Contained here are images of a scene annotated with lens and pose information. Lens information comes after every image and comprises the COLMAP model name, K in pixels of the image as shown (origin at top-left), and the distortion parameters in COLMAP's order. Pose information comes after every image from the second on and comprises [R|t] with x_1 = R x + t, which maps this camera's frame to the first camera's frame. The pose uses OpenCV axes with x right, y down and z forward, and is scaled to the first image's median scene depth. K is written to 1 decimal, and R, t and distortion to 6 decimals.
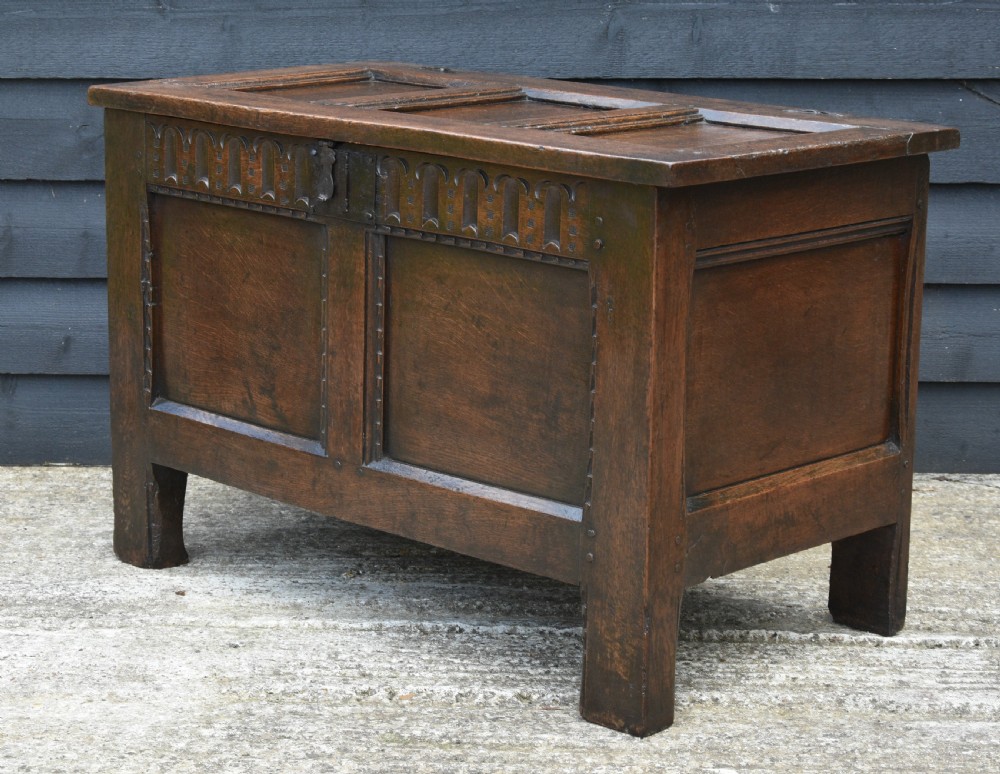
lens RADIAL K [[2586.8, 0, 500.0], [0, 2586.8, 387.0], [0, 0, 1]] dist [-0.063822, 0.451652]
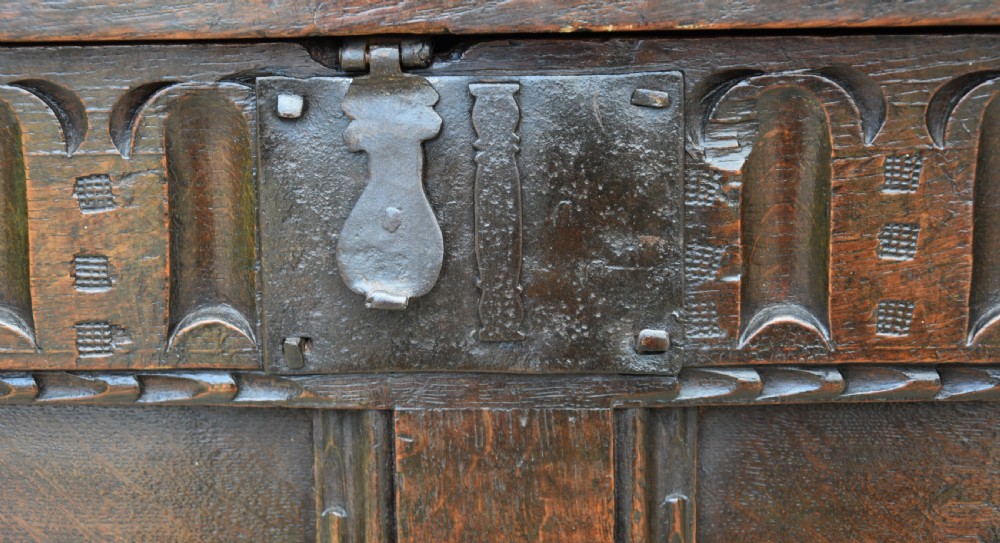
lens RADIAL K [[1907.9, 0, 500.0], [0, 1907.9, 271.5], [0, 0, 1]] dist [-0.012974, -0.133623]
pose [[0.738713, -0.139277, 0.659473, -0.169626], [0.168495, 0.985512, 0.019393, -0.076287], [-0.652619, 0.096792, 0.751478, 0.862435]]
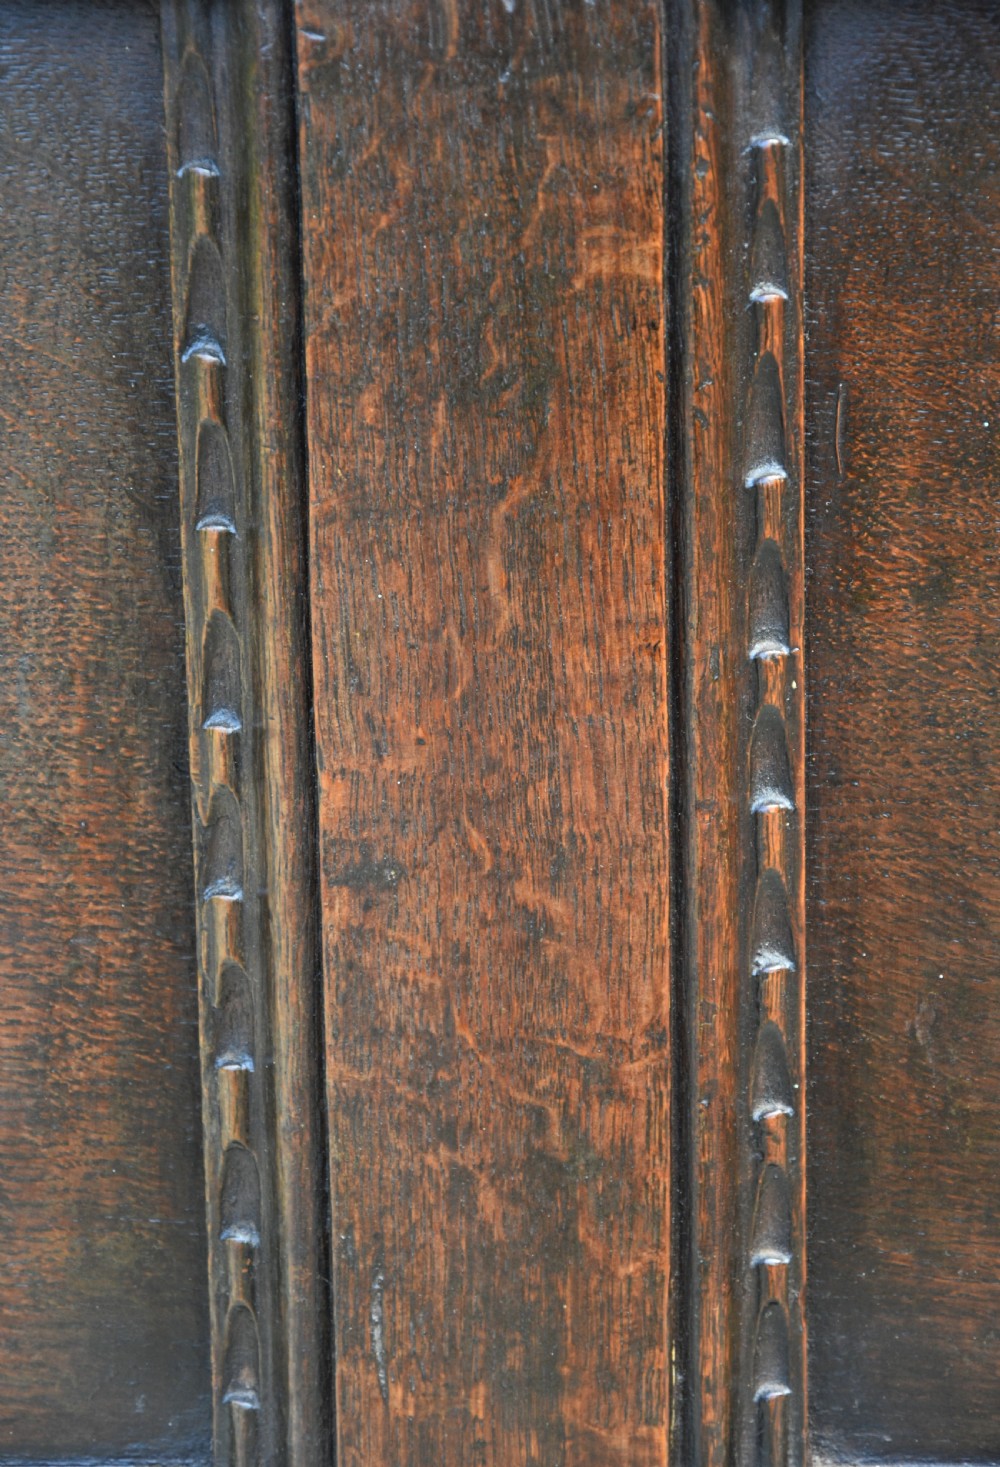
lens RADIAL K [[4835.5, 0, 500.0], [0, 4835.5, 733.5], [0, 0, 1]] dist [0.051491, 0.428710]
pose [[0.764528, -0.208261, 0.610020, -0.224463], [0.173289, 0.977934, 0.116686, -0.051521], [-0.620860, 0.016500, 0.783748, 0.787906]]
